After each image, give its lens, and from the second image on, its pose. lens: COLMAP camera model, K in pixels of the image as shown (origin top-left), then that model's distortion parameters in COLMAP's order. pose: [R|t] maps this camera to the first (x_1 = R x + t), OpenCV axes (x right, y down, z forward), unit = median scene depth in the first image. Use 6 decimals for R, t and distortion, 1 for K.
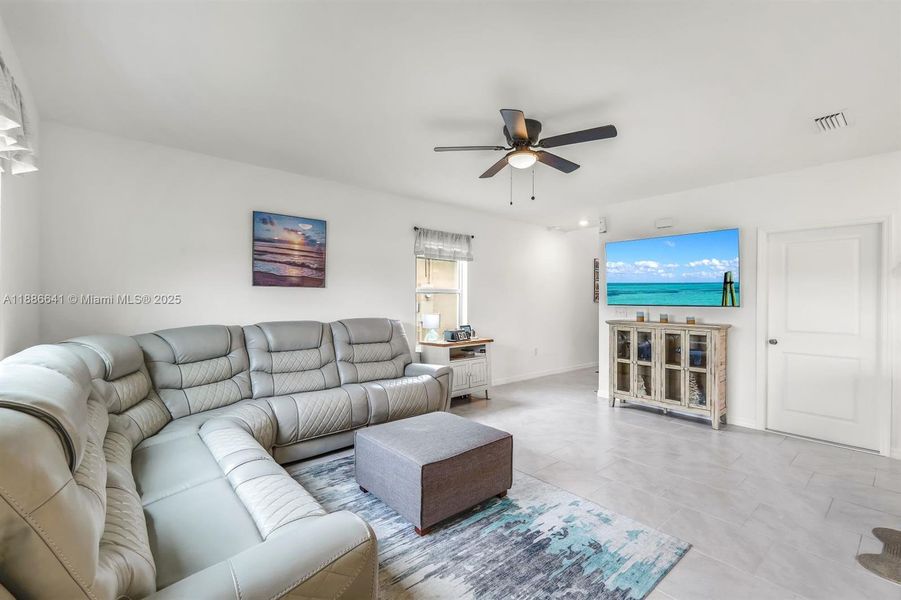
lens RADIAL K [[389.4, 0, 445.8], [0, 389.4, 302.3], [0, 0, 1]] dist [0.001228, 0.000020]
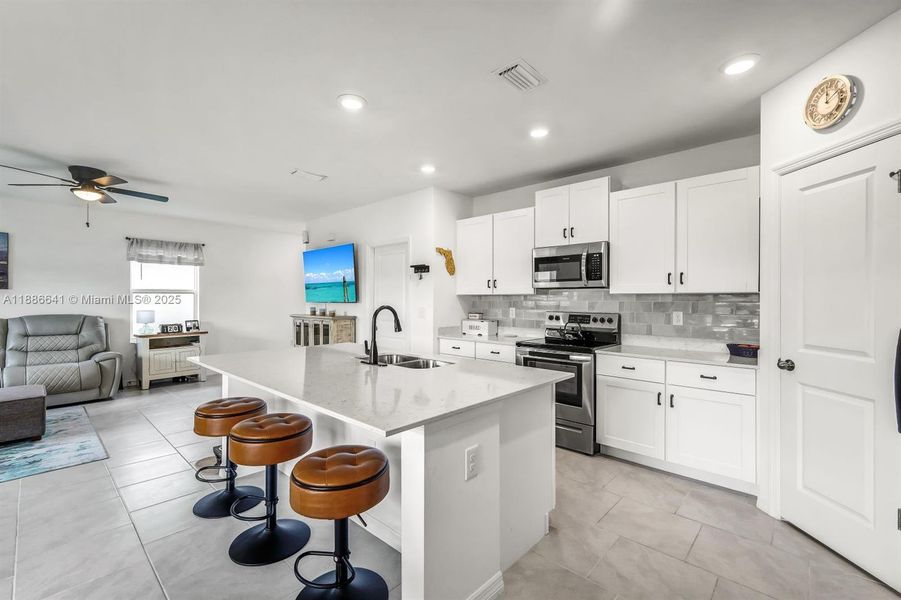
lens RADIAL K [[389.4, 0, 457.8], [0, 389.4, 299.8], [0, 0, 1]] dist [0.001228, 0.000020]
pose [[0.992668, -0.006639, 0.120692, 0.888224], [0.006860, 0.999975, -0.001412, 0.005876], [-0.120680, 0.002229, 0.992689, -0.337688]]
